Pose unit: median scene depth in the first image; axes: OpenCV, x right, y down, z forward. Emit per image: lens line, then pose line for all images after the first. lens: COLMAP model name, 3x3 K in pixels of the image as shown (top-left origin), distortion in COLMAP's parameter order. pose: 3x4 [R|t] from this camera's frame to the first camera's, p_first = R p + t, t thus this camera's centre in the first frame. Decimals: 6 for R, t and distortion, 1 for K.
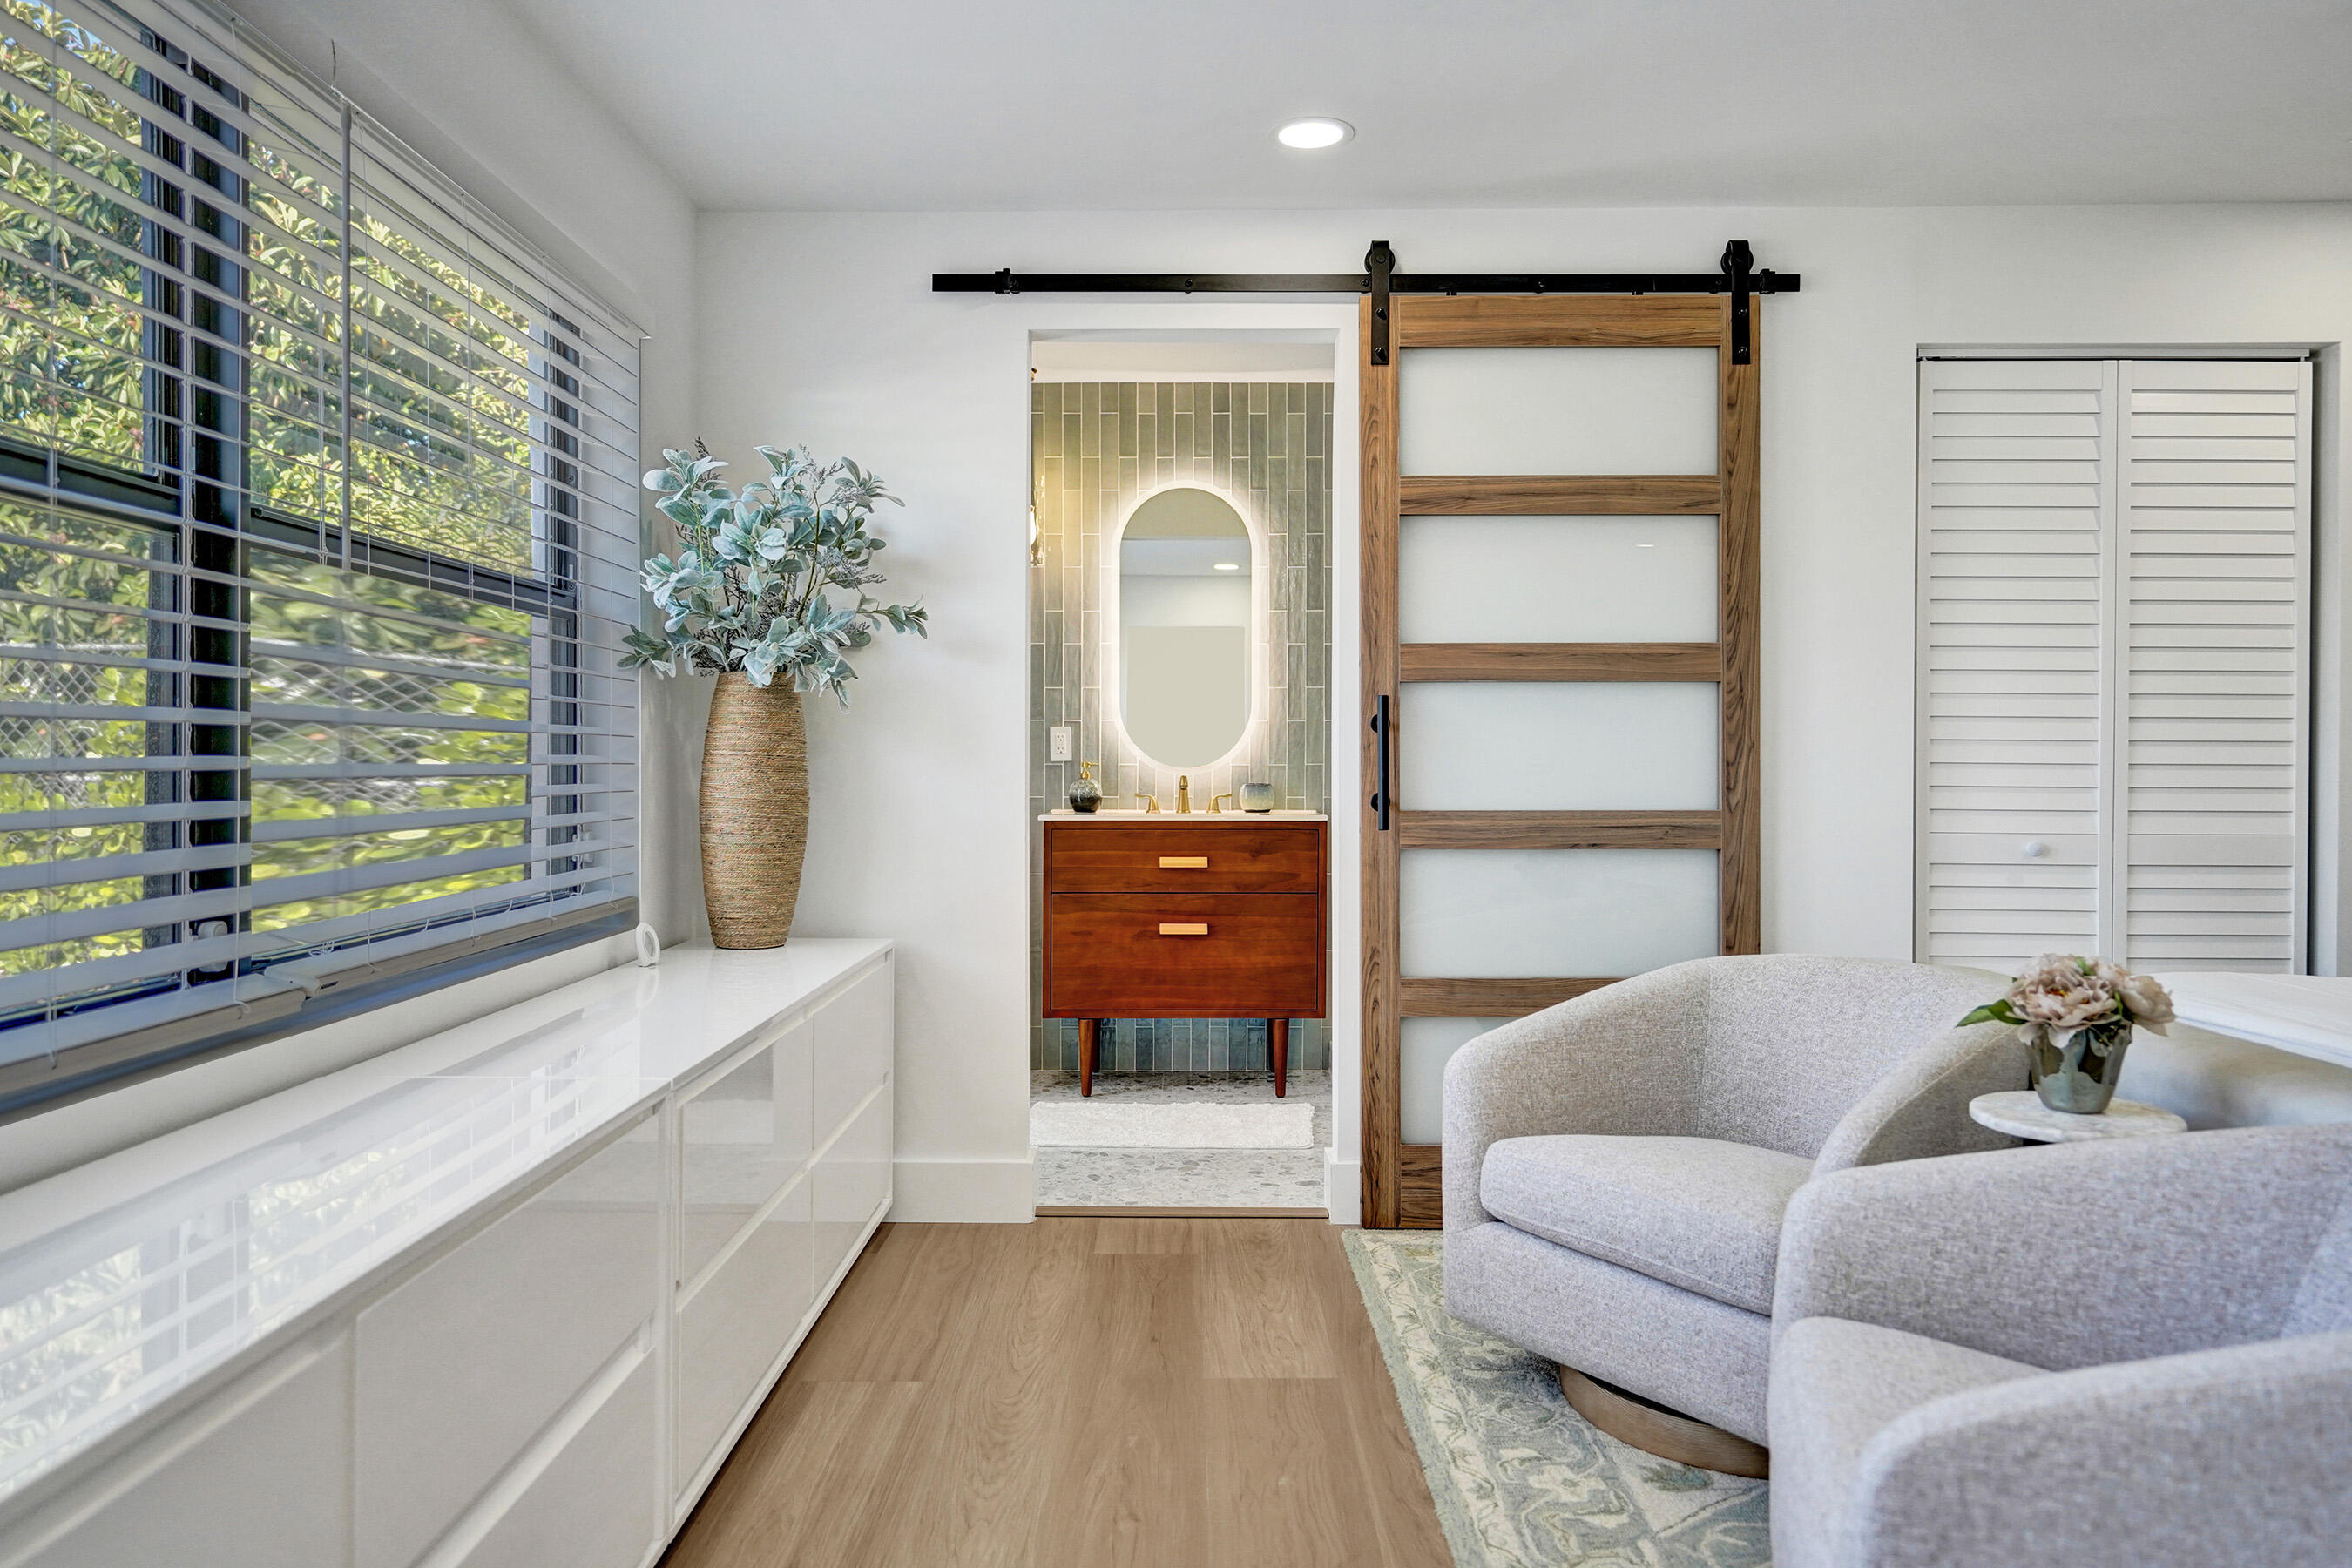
lens RADIAL K [[1510.6, 0, 1185.8], [0, 1510.6, 777.1], [0, 0, 1]] dist [-0.003816, -0.000372]
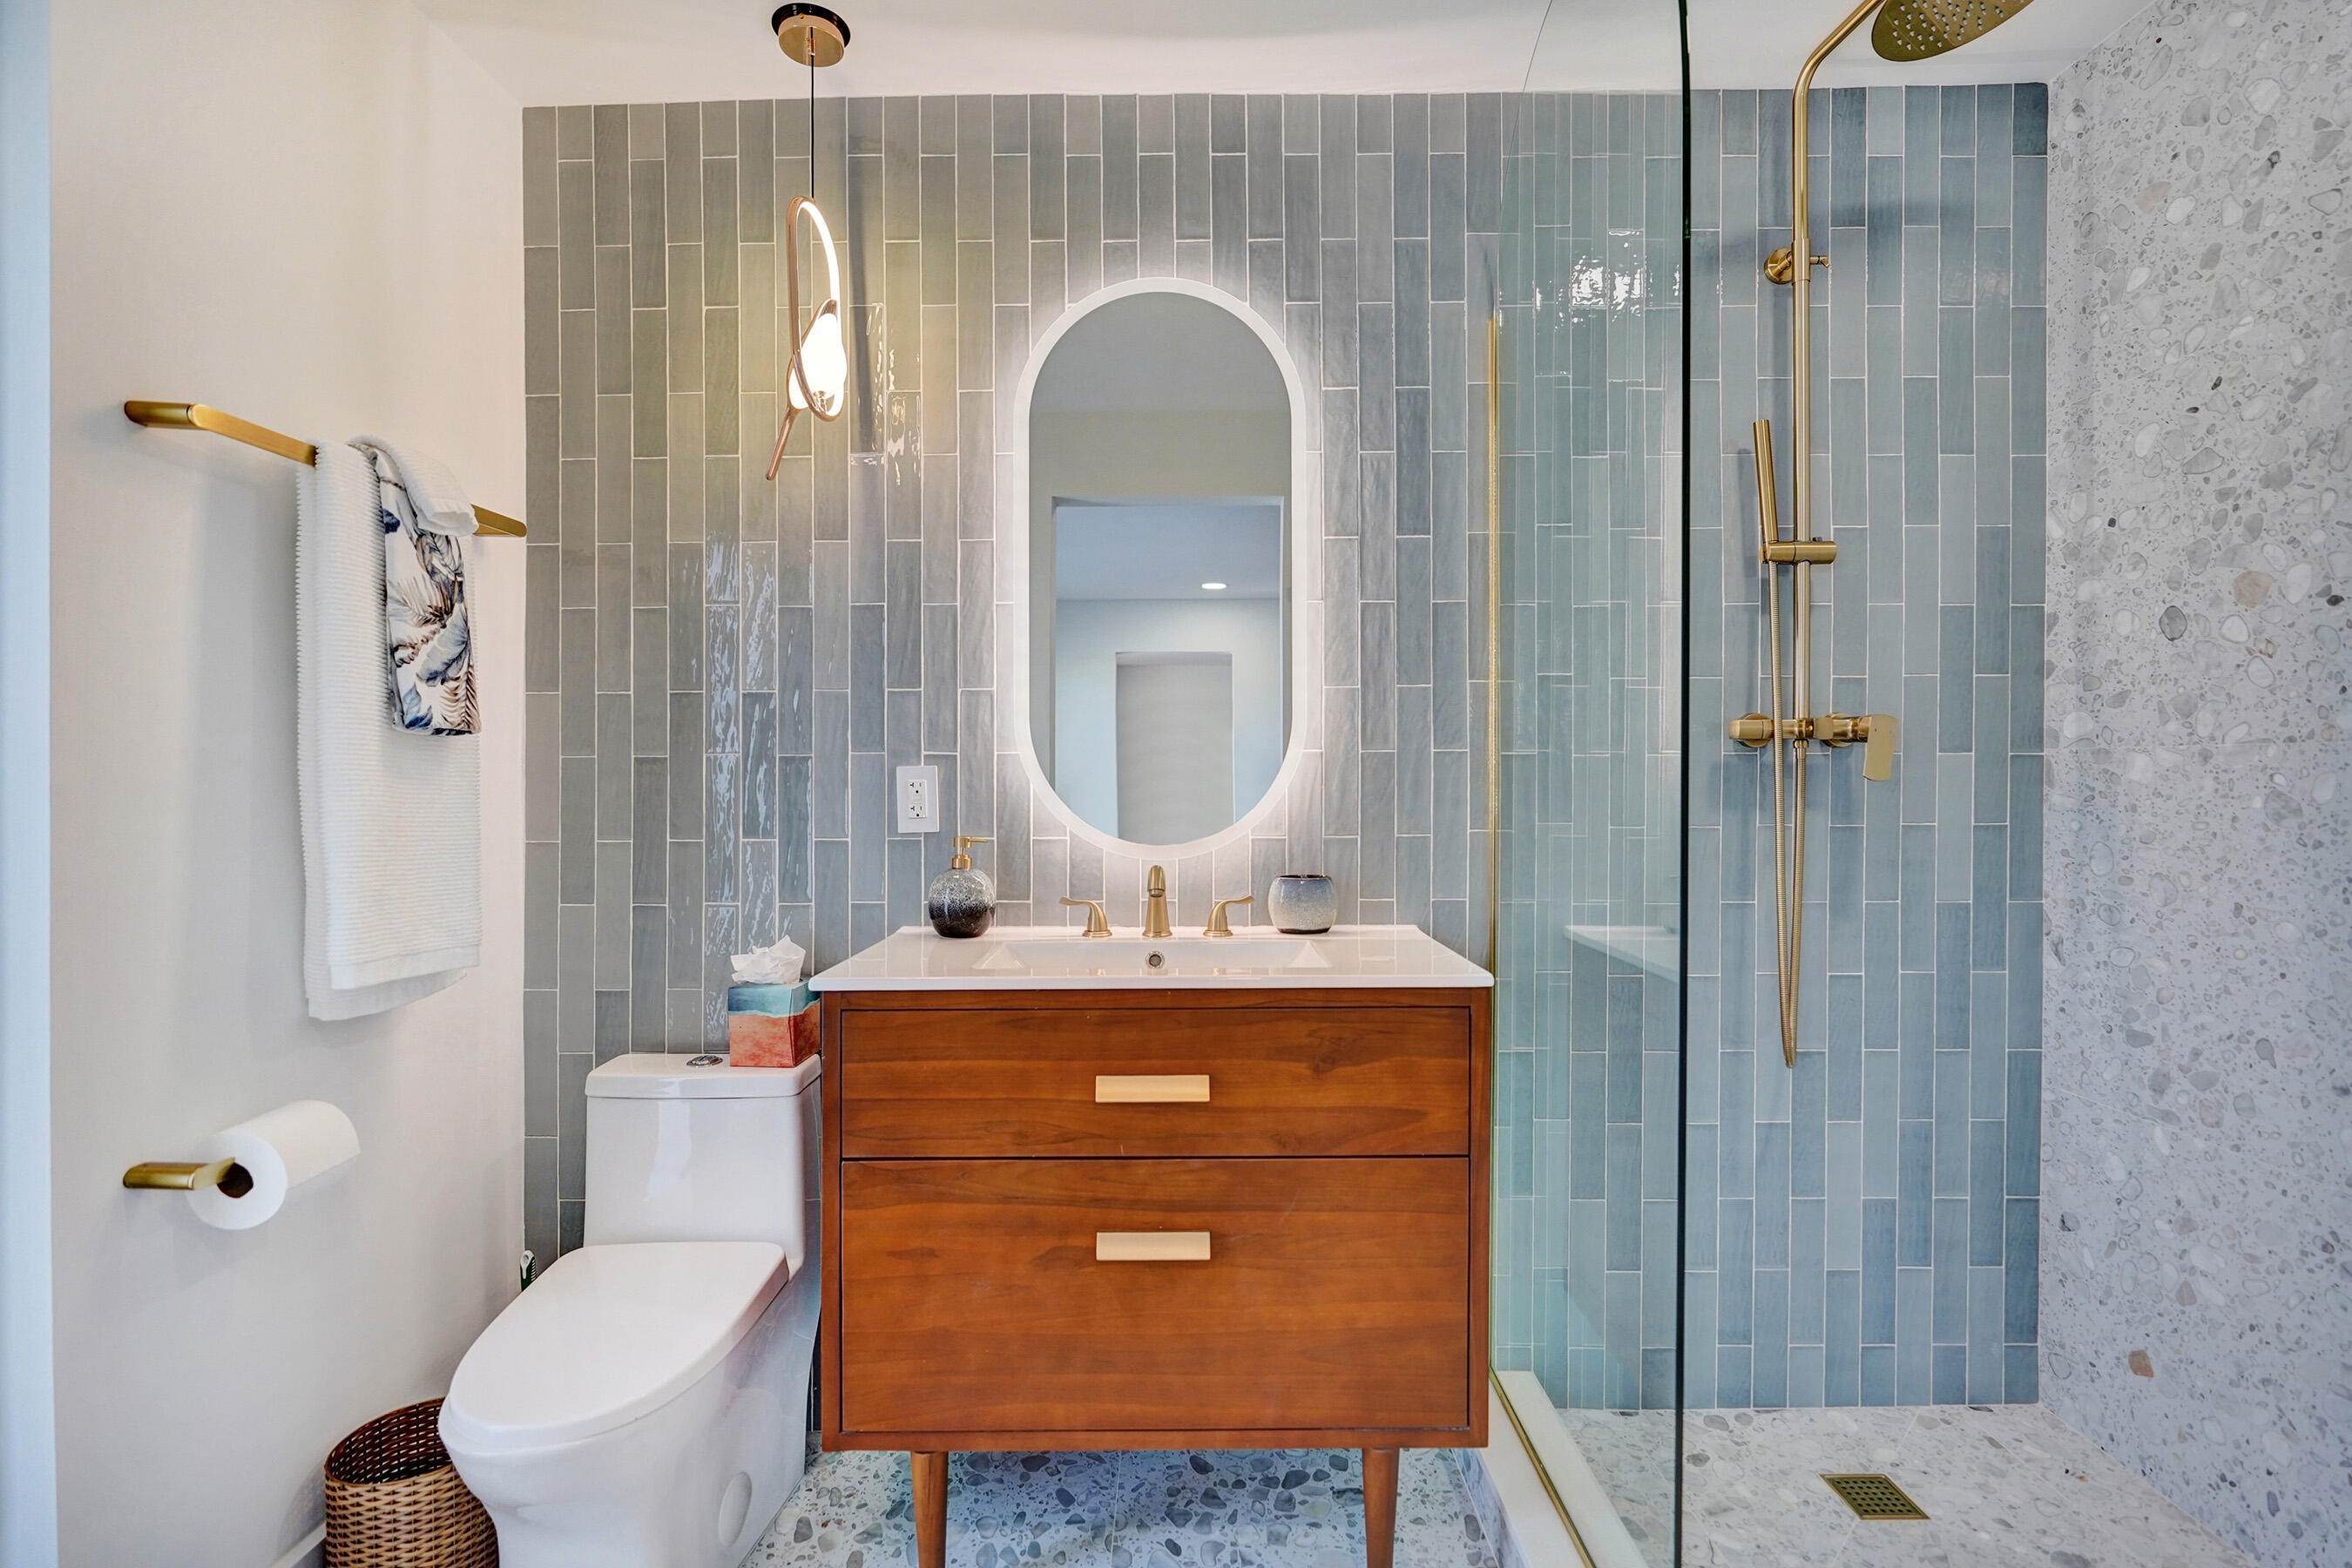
lens RADIAL K [[1064.5, 0, 1164.7], [0, 1064.5, 788.9], [0, 0, 1]] dist [-0.022370, 0.008474]
pose [[0.999934, -0.003565, -0.010886, 0.005253], [0.003473, 0.999958, -0.008501, -0.023562], [0.010916, 0.008463, 0.999905, 0.685524]]
